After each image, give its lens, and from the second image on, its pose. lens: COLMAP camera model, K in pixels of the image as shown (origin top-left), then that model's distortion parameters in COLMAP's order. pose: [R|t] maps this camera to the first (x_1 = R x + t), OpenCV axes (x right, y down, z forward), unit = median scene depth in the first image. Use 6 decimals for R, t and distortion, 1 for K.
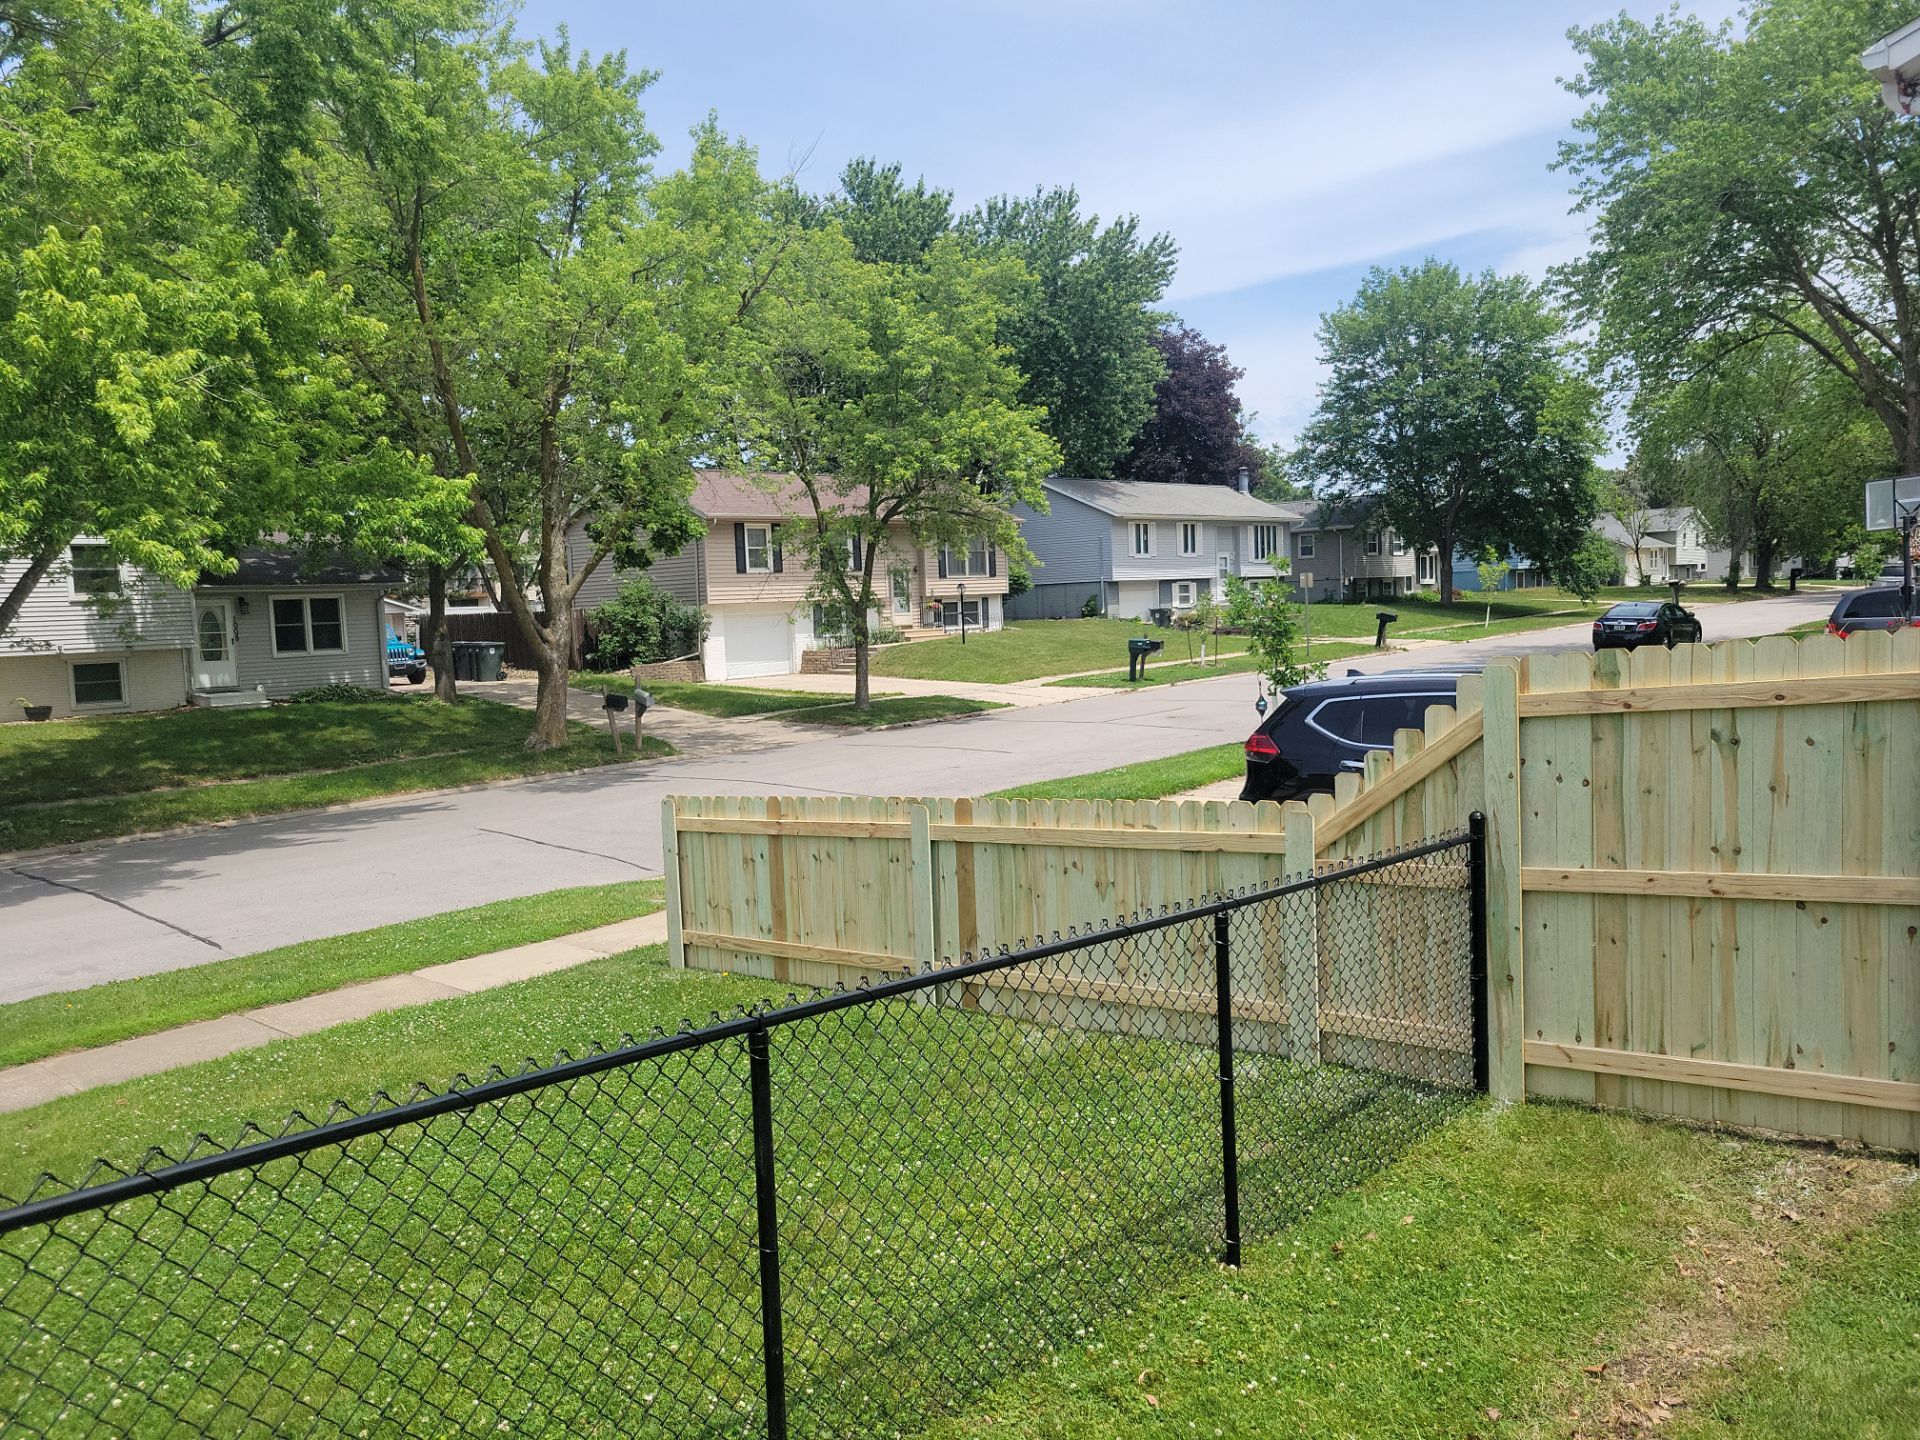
lens RADIAL K [[1437.6, 0, 982.9], [0, 1437.6, 722.1], [0, 0, 1]] dist [0.036949, -0.006859]
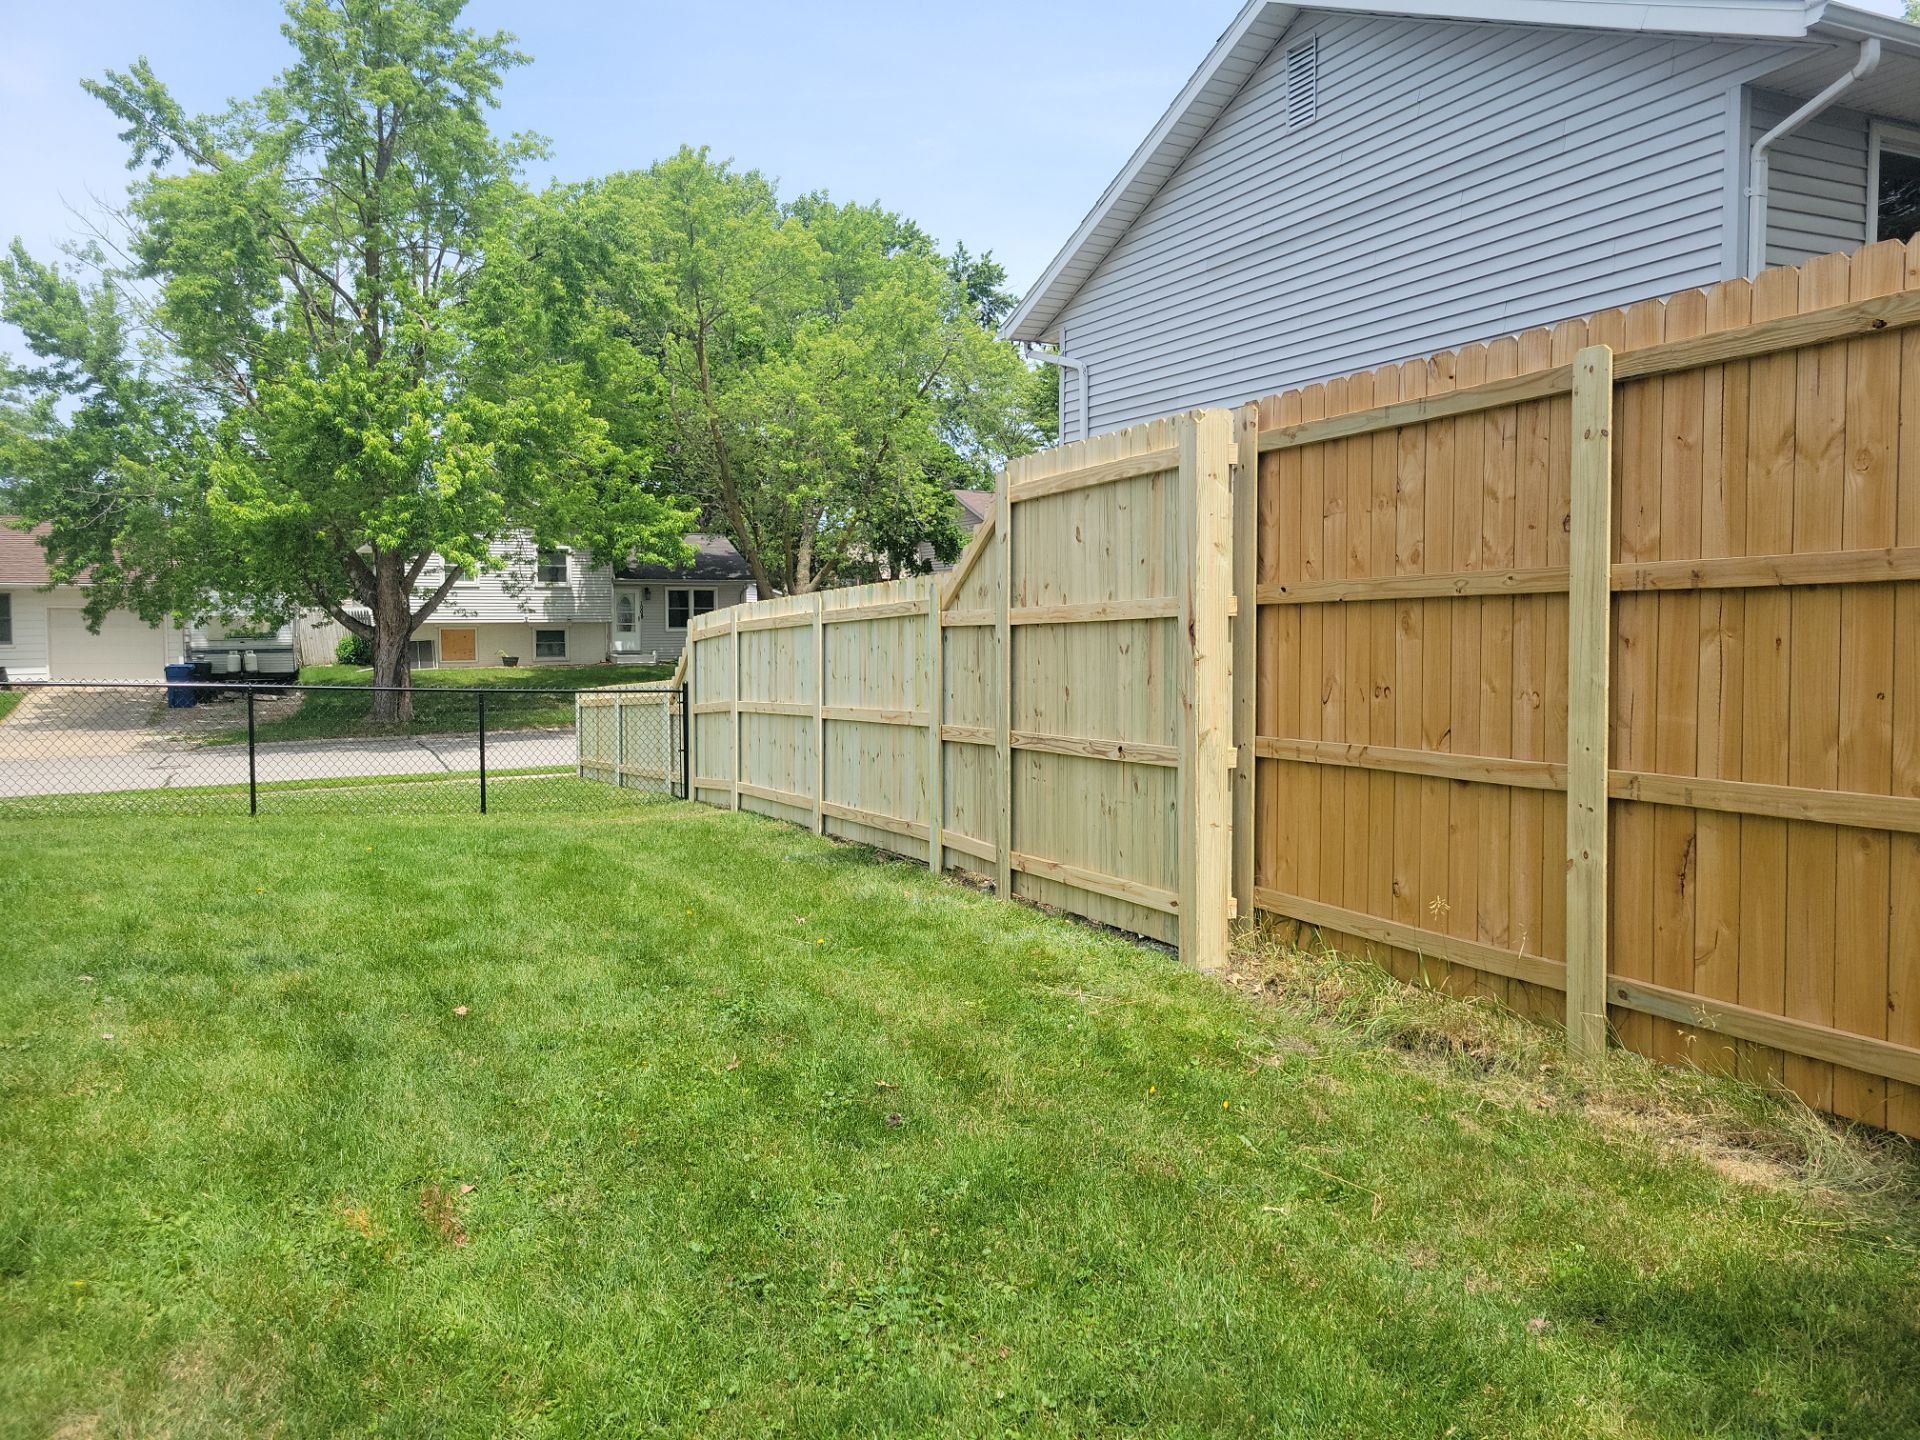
lens RADIAL K [[1451.7, 0, 1014.0], [0, 1451.7, 678.7], [0, 0, 1]] dist [0.058888, -0.050854]
pose [[0.938484, 0.049017, -0.341825, 0.323977], [-0.061377, 0.997791, -0.025430, 0.016679], [0.339824, 0.044846, 0.939419, -0.208958]]
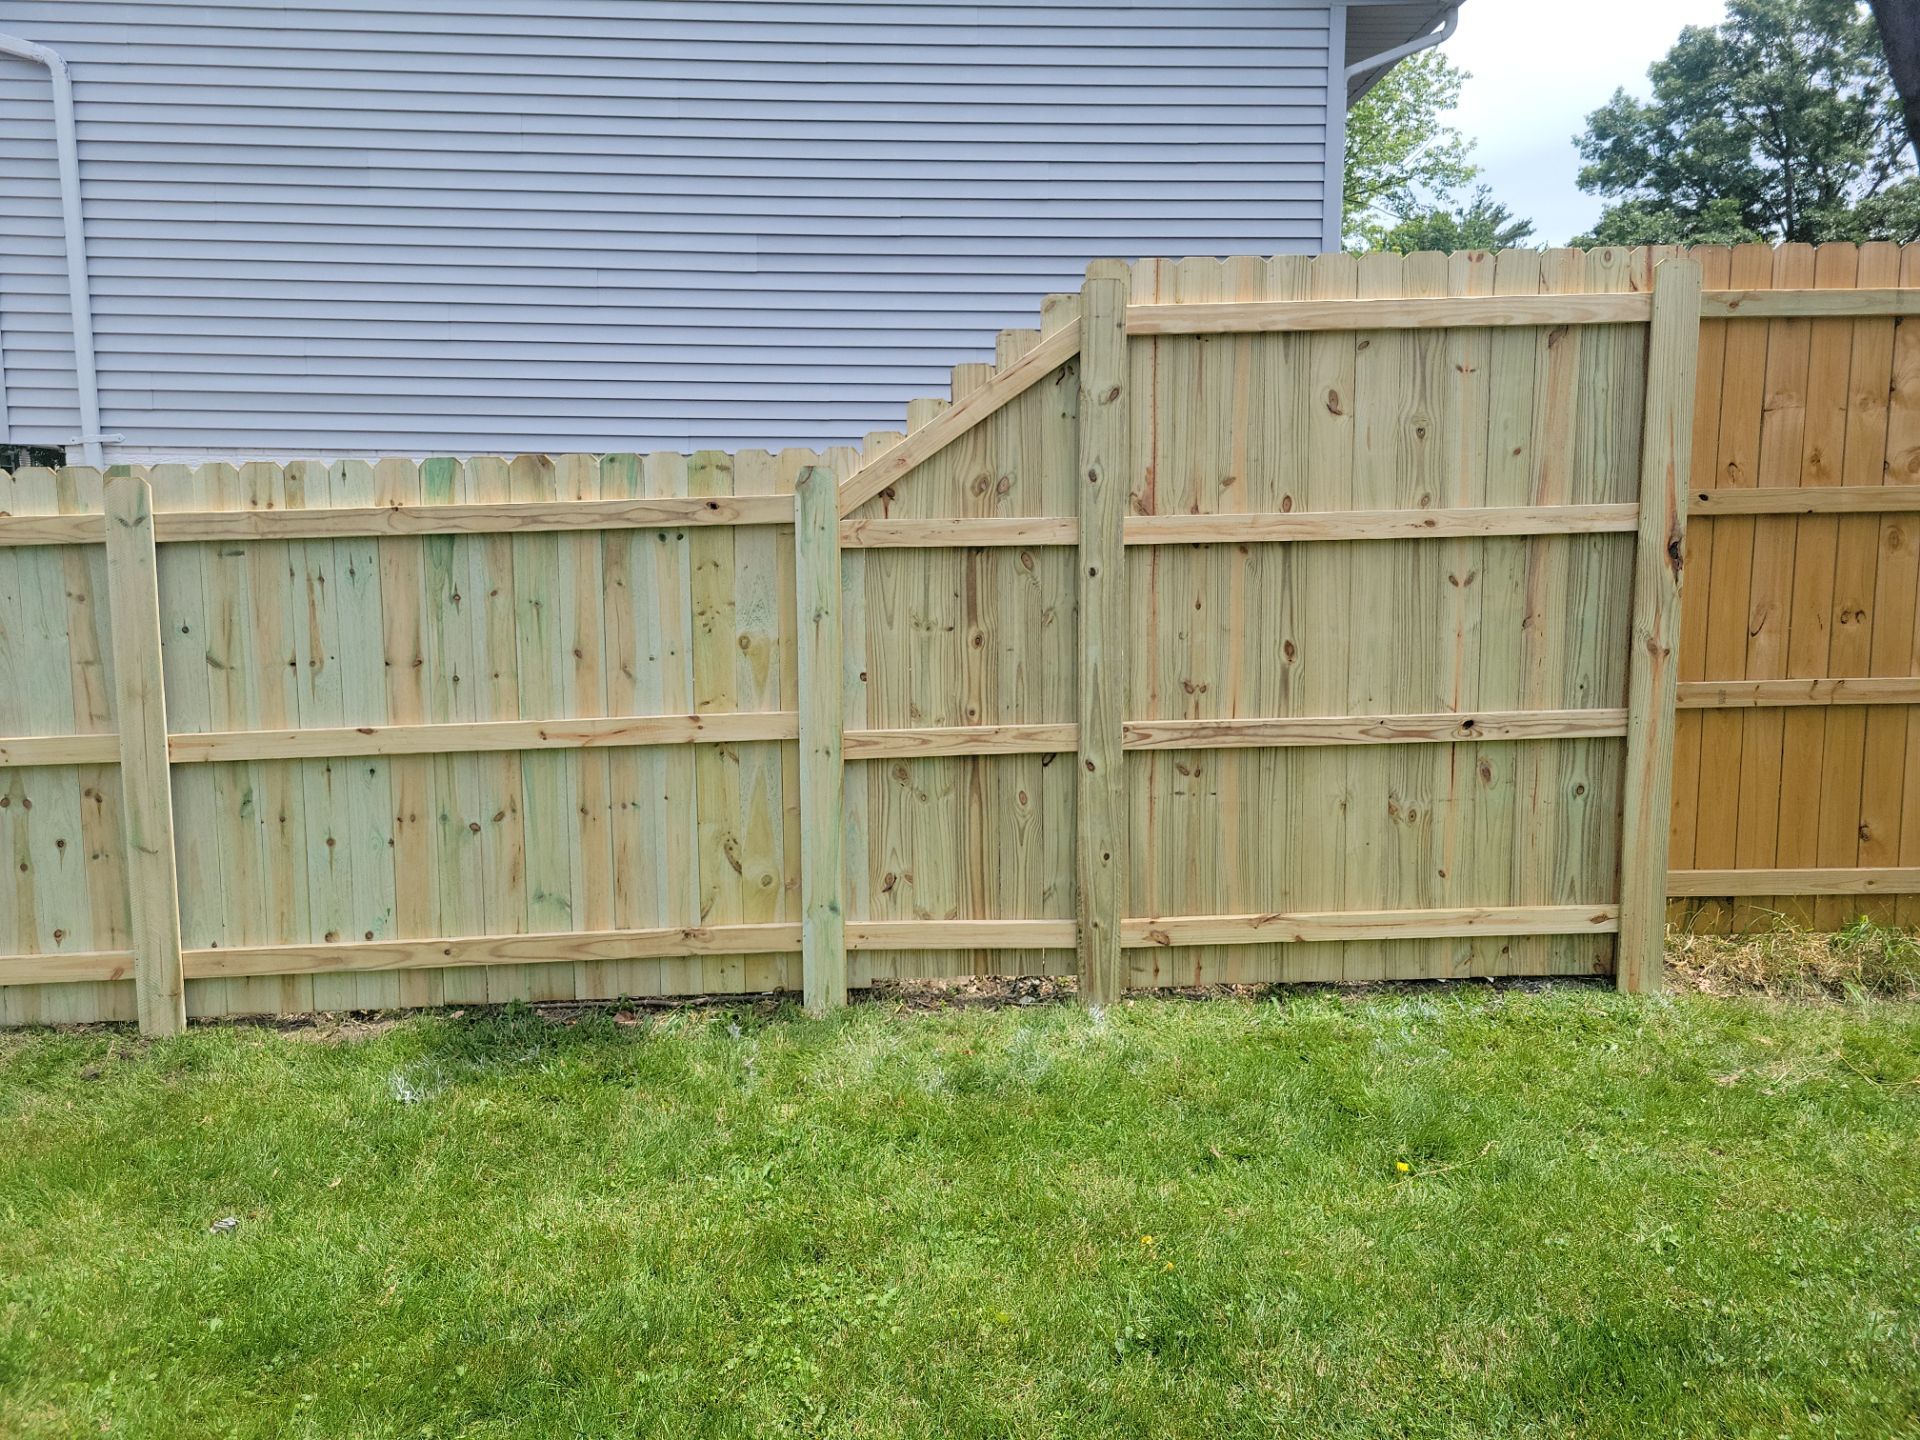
lens RADIAL K [[1429.0, 0, 971.3], [0, 1429.0, 694.1], [0, 0, 1]] dist [0.045314, -0.035576]
pose [[0.703764, -0.044718, 0.709025, 0.110818], [0.032532, 0.998999, 0.030716, 0.010943], [-0.709689, 0.001449, 0.704514, -0.057997]]
